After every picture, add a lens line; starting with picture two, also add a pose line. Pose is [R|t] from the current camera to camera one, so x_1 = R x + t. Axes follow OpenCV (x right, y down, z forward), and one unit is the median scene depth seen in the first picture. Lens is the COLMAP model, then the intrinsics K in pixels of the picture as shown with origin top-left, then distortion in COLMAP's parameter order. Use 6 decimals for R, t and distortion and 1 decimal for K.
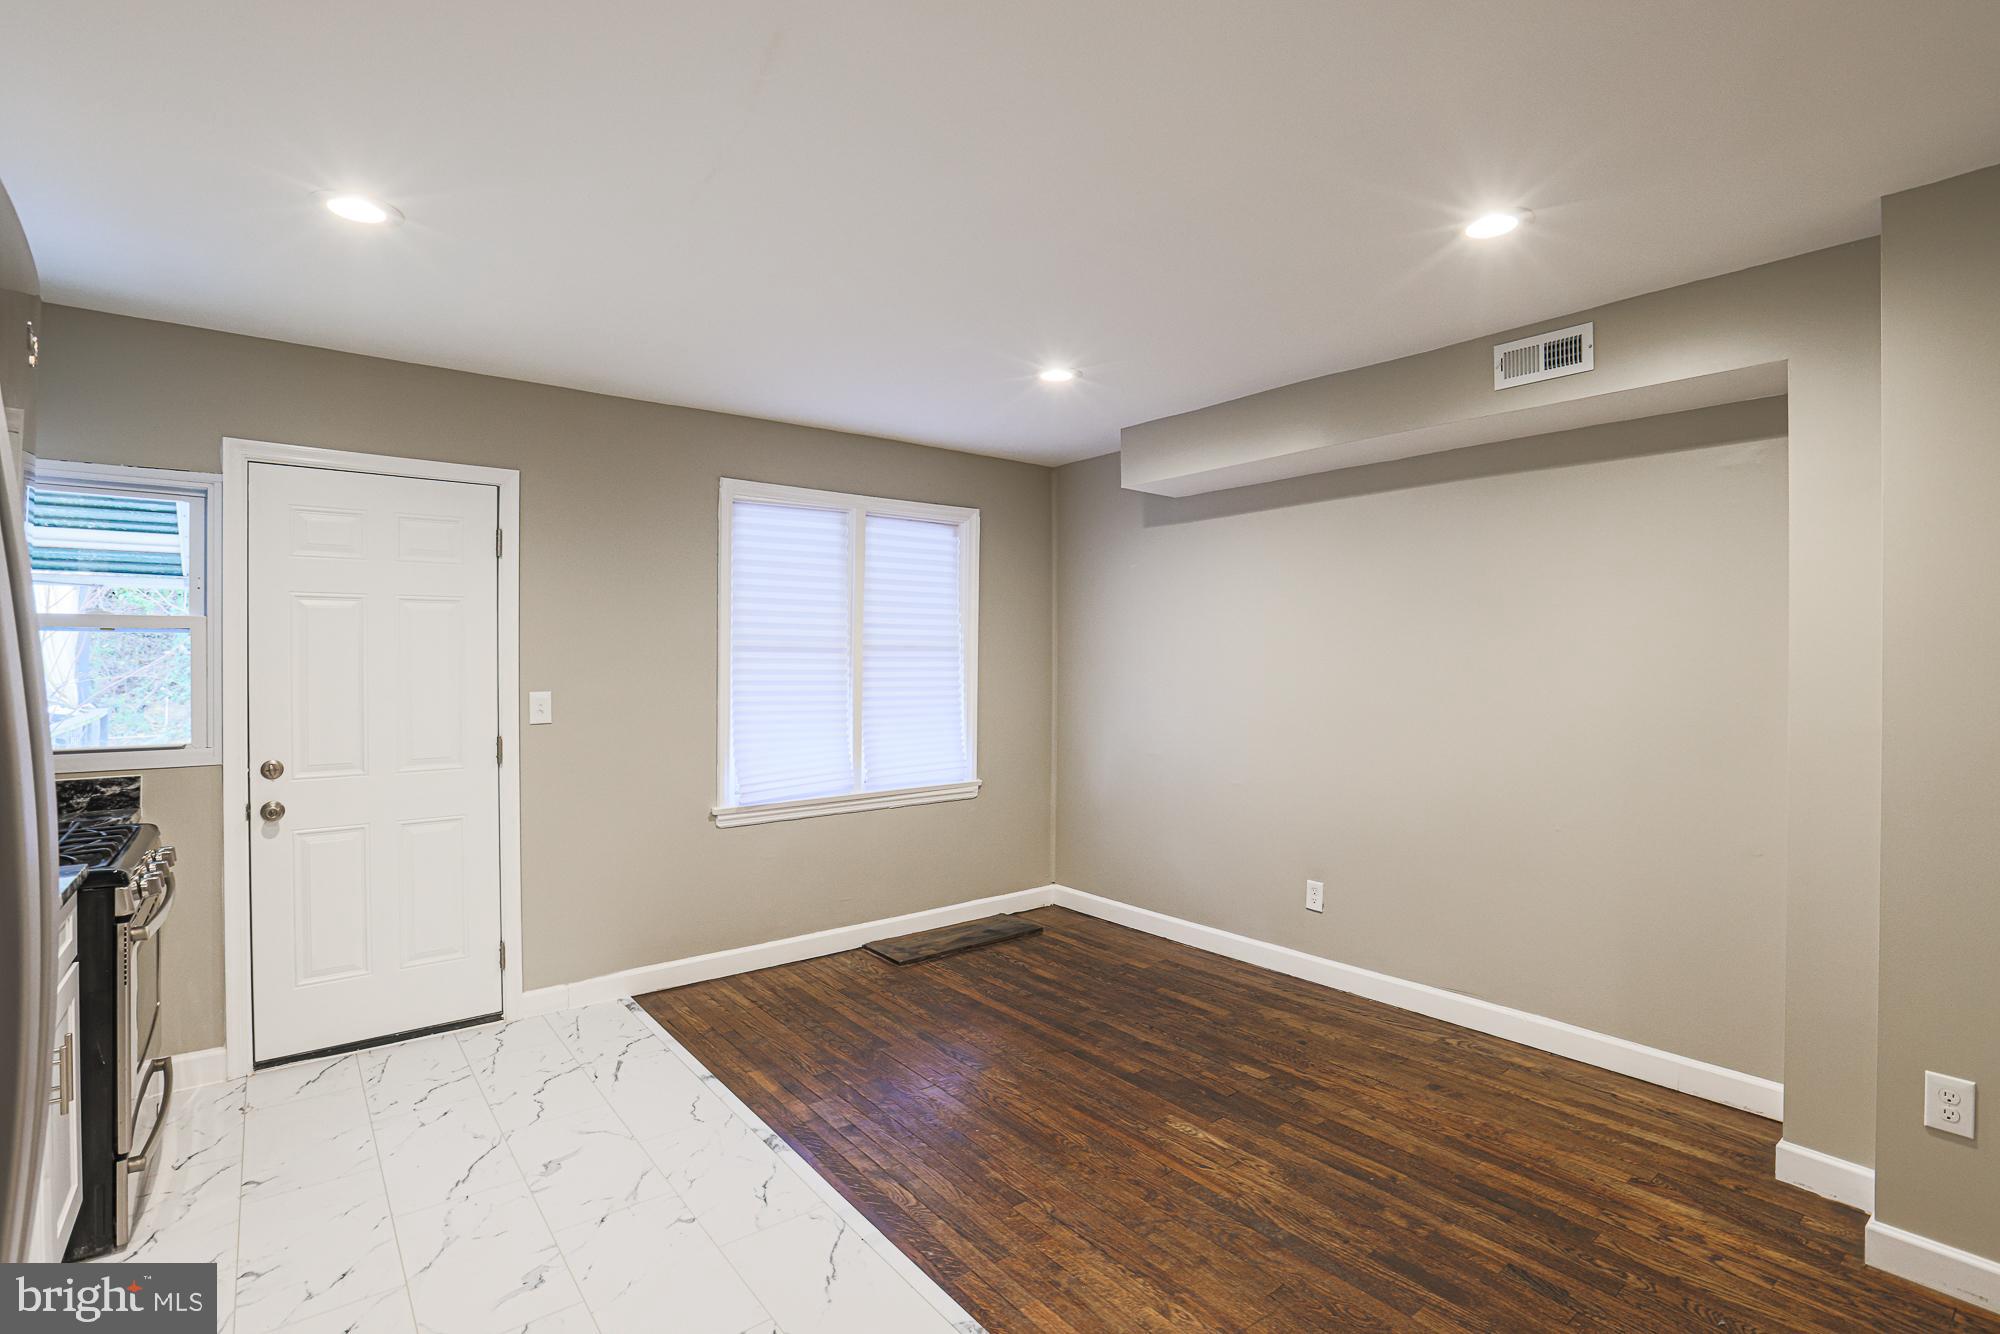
lens RADIAL K [[944.0, 0, 1006.8], [0, 944.0, 649.8], [0, 0, 1]] dist [-0.063092, 0.032070]
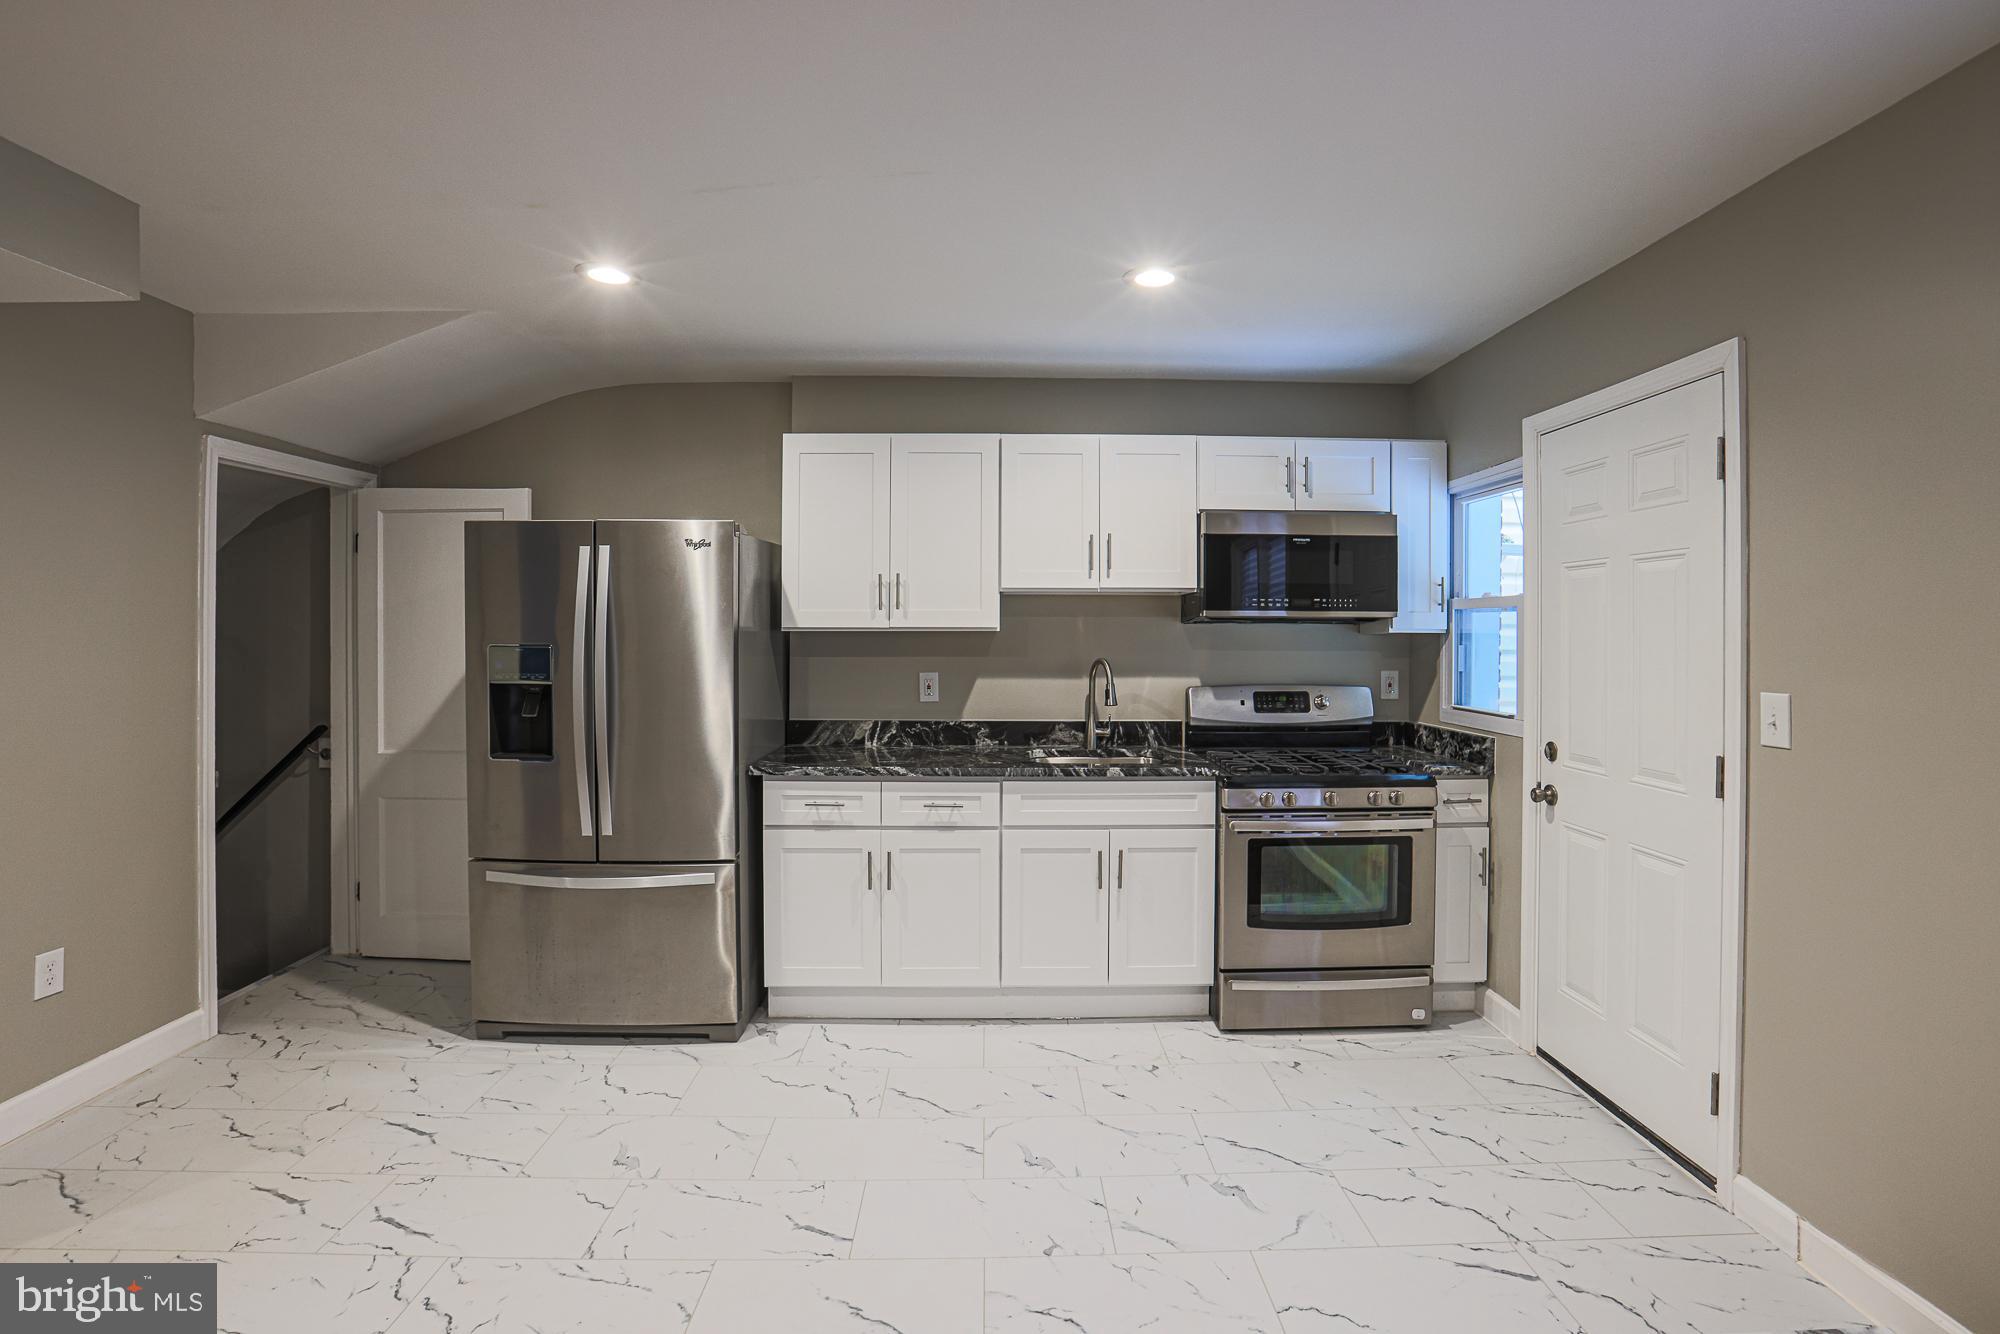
lens RADIAL K [[921.7, 0, 1011.5], [0, 921.7, 627.4], [0, 0, 1]] dist [-0.062464, 0.027541]
pose [[-0.601834, -0.006322, -0.798596, 0.236478], [0.001276, 0.999960, -0.008877, 0.007849], [0.798620, -0.006362, -0.601802, 0.918677]]
